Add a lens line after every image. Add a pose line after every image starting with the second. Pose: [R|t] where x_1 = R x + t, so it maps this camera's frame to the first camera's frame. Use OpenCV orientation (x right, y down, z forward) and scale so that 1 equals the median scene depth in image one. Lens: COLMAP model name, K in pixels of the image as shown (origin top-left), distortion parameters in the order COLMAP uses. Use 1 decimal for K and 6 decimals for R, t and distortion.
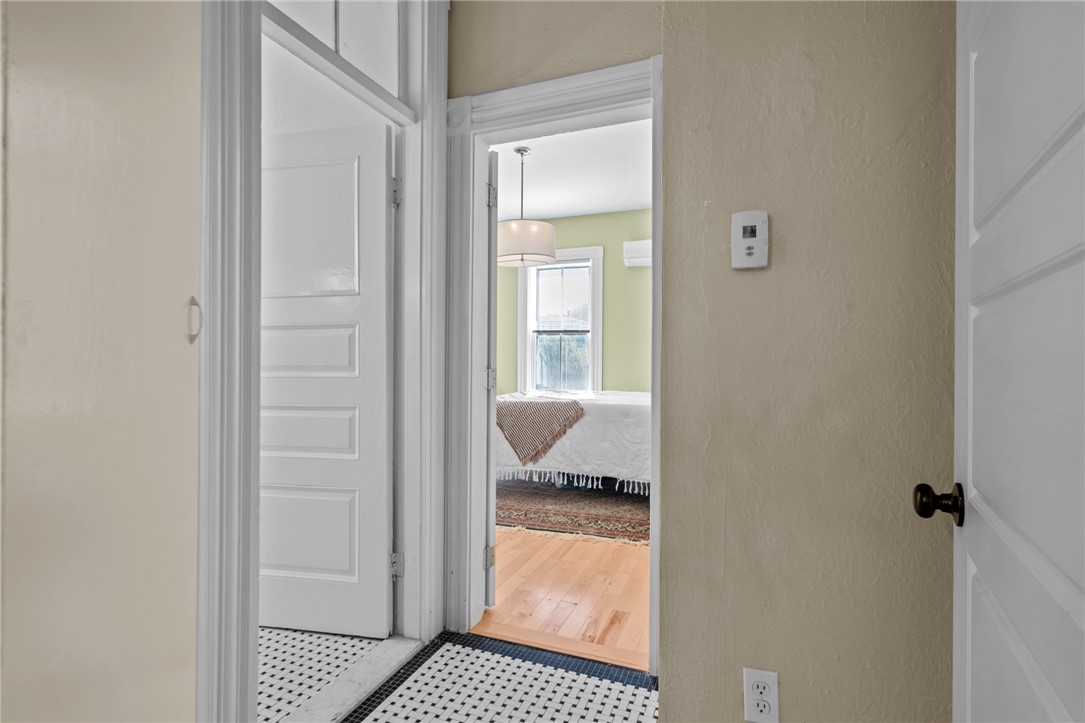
lens RADIAL K [[529.0, 0, 542.5], [0, 529.0, 361.5], [0, 0, 1]] dist [-0.000041, -0.000013]
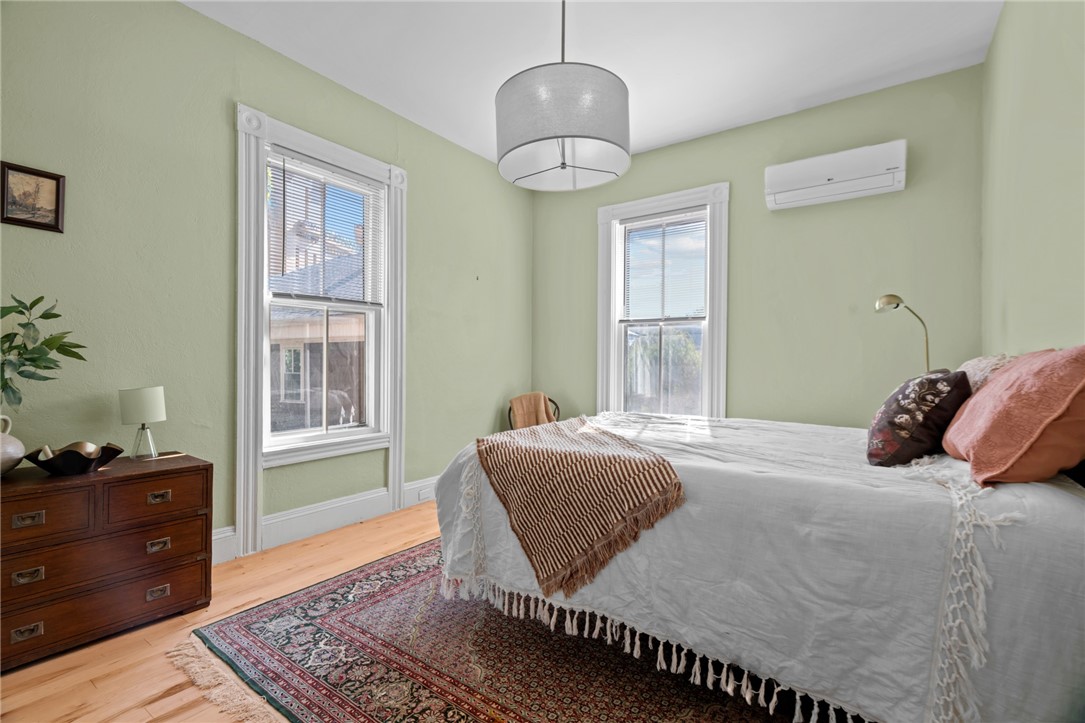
lens RADIAL K [[489.2, 0, 544.6], [0, 489.2, 372.2], [0, 0, 1]] dist [-0.003428, -0.000079]
pose [[0.972985, 0.007633, -0.230743, 0.059830], [-0.003824, 0.999849, 0.016950, -0.001478], [0.230838, -0.015610, 0.972867, 0.607765]]
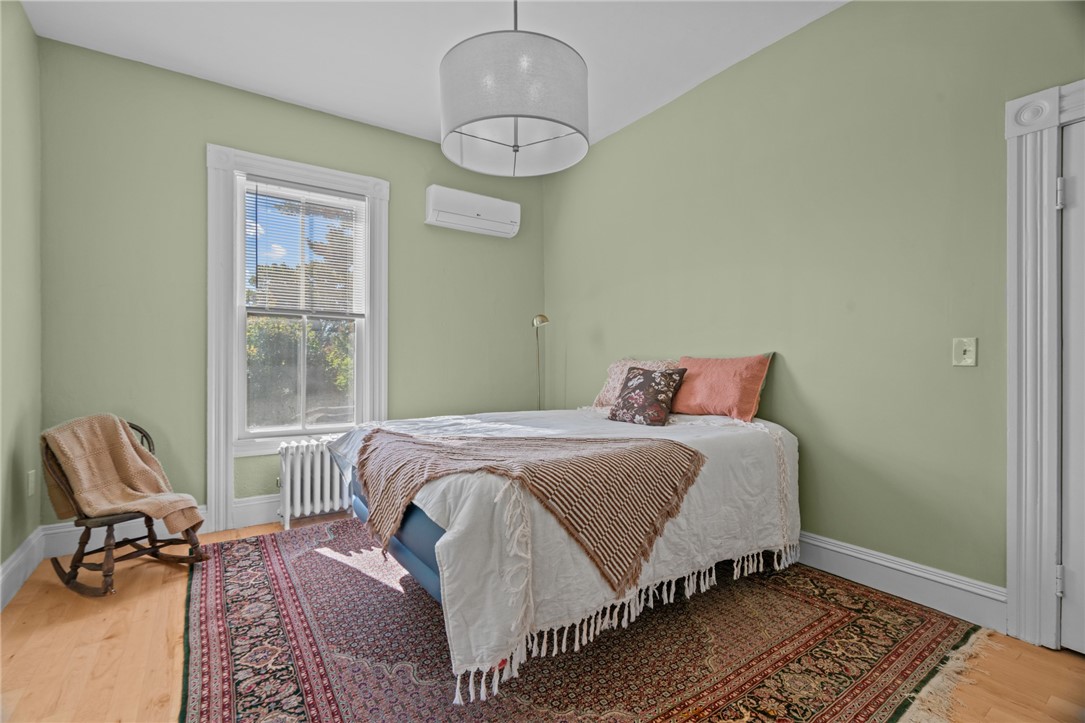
lens RADIAL K [[490.6, 0, 545.3], [0, 490.6, 364.7], [0, 0, 1]] dist [-0.003005, 0.000179]
pose [[0.549427, -0.005368, 0.835525, -0.430614], [0.001940, 0.999985, 0.005149, -0.006179], [-0.835540, -0.001208, 0.549429, 0.838024]]
